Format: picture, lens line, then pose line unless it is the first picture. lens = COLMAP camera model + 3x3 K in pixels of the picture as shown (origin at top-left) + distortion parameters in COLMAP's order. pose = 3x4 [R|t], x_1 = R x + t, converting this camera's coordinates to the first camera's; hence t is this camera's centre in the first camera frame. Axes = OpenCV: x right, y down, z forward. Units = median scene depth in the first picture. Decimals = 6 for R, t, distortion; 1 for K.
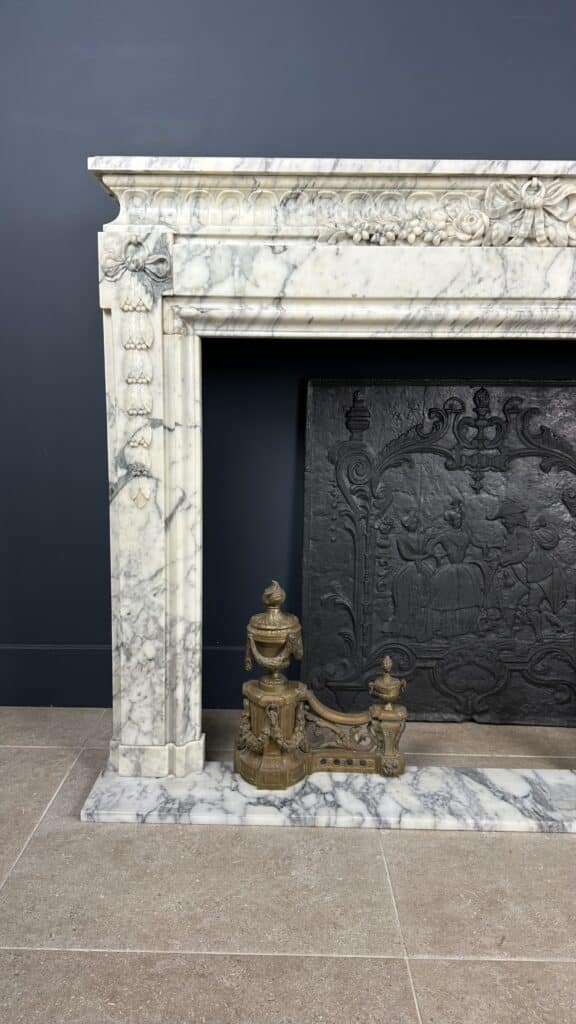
lens RADIAL K [[718.5, 0, 270.3], [0, 718.5, 528.8], [0, 0, 1]] dist [0.081039, -0.132904]
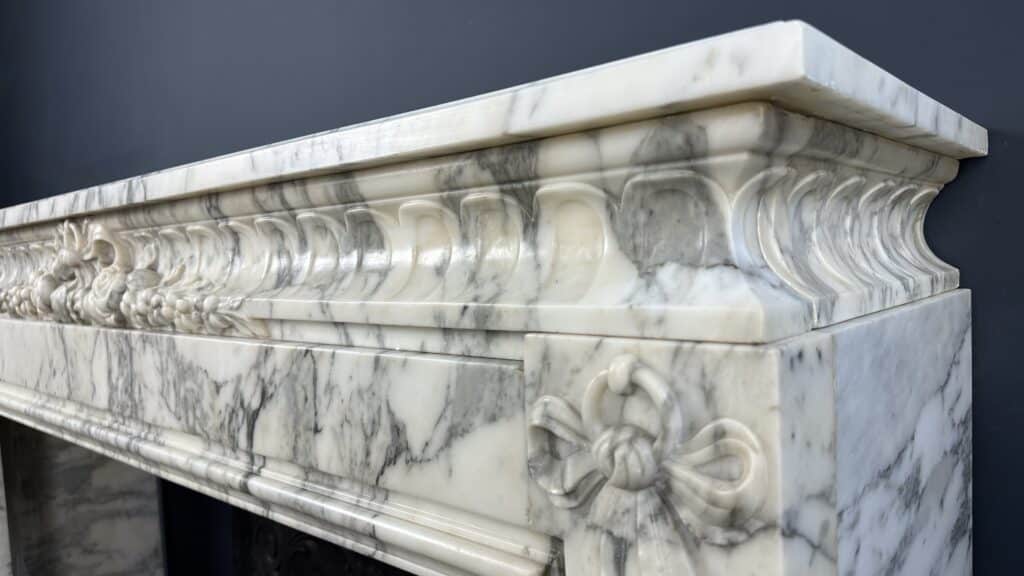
lens RADIAL K [[718.5, 0, 515.0], [0, 718.5, 292.1], [0, 0, 1]] dist [0.081039, -0.132904]
pose [[0.769729, -0.008357, -0.638317, 1.022529], [-0.051769, 0.995804, -0.075464, -0.385827], [0.636269, 0.091132, 0.766066, 0.756469]]
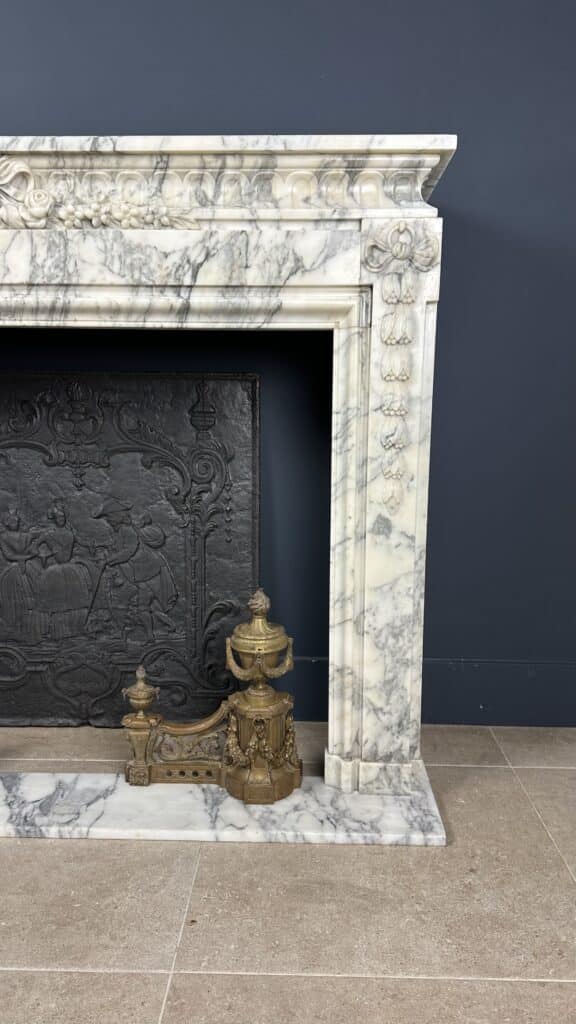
lens RADIAL K [[718.5, 0, 288.3], [0, 718.5, 549.9], [0, 0, 1]] dist [0.081039, -0.132904]
pose [[0.999973, -0.006853, 0.002740, 0.741801], [0.006766, 0.999500, 0.030888, 0.003232], [-0.002951, -0.030869, 0.999519, 0.038913]]
